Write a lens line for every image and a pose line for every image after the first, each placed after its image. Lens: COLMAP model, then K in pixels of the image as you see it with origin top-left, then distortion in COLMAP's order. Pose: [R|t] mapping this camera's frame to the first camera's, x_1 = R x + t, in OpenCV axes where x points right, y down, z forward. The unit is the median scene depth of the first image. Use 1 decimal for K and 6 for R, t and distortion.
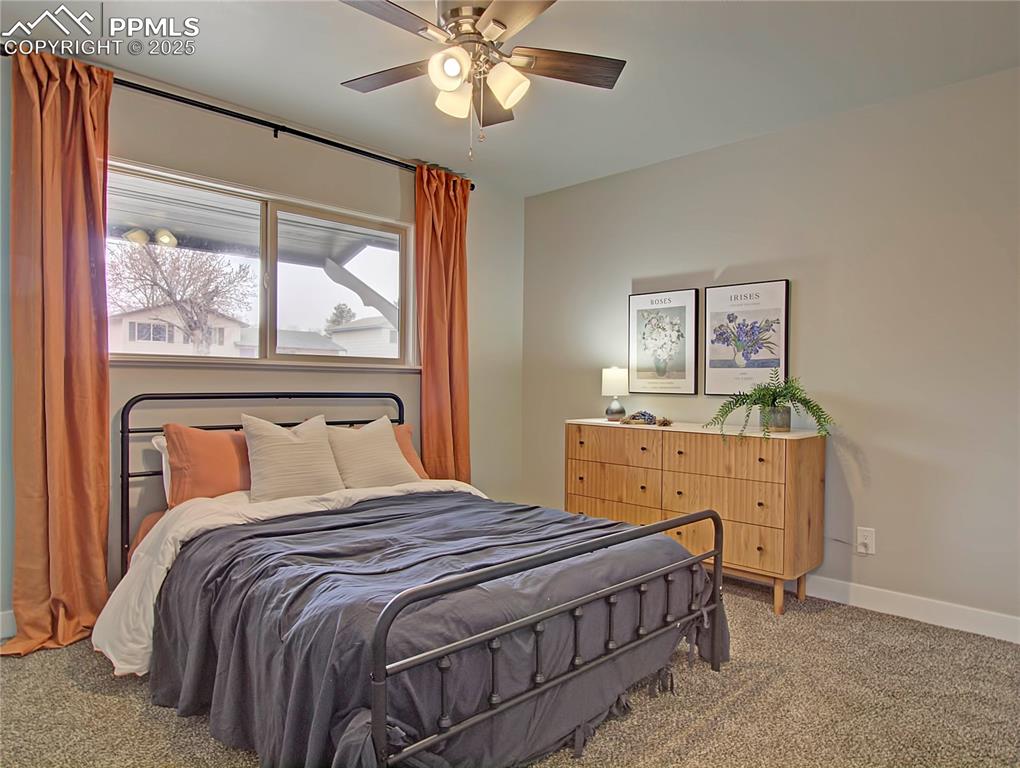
lens RADIAL K [[656.2, 0, 510.0], [0, 656.2, 384.0], [0, 0, 1]] dist [-0.024991, 0.000367]
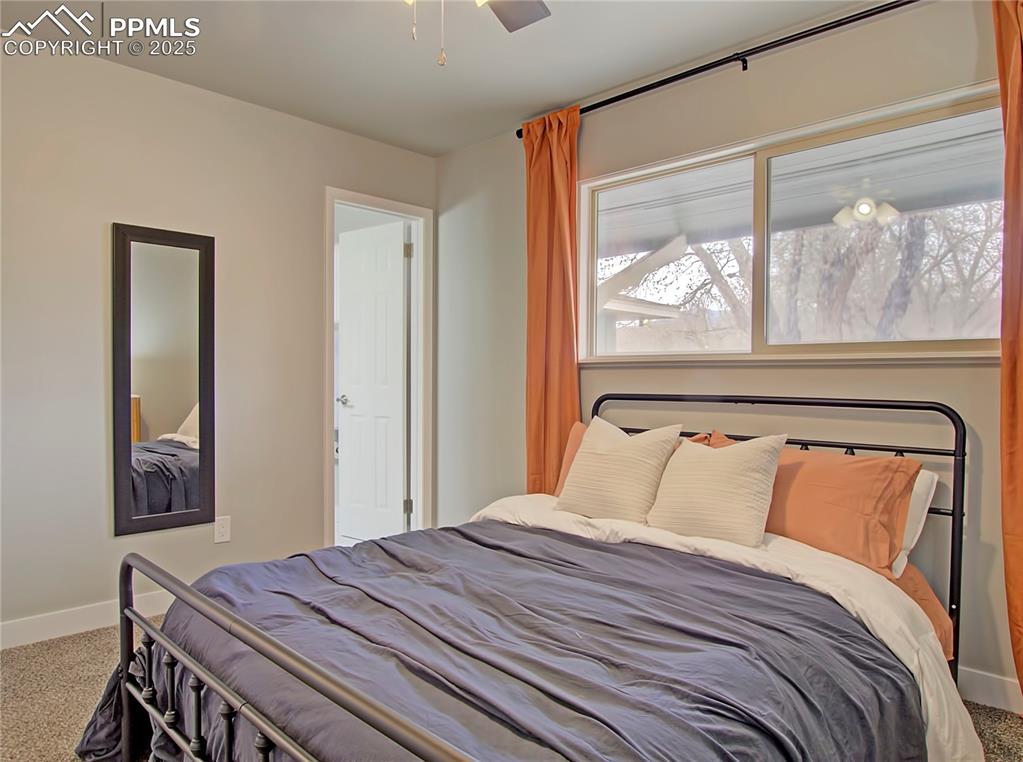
lens RADIAL K [[671.1, 0, 509.0], [0, 671.1, 387.8], [0, 0, 1]] dist [-0.025271, 0.000473]
pose [[-0.006606, -0.012880, -0.999895, 0.446431], [-0.017375, 0.999768, -0.012764, 0.018556], [0.999827, 0.017289, -0.006828, 0.751872]]
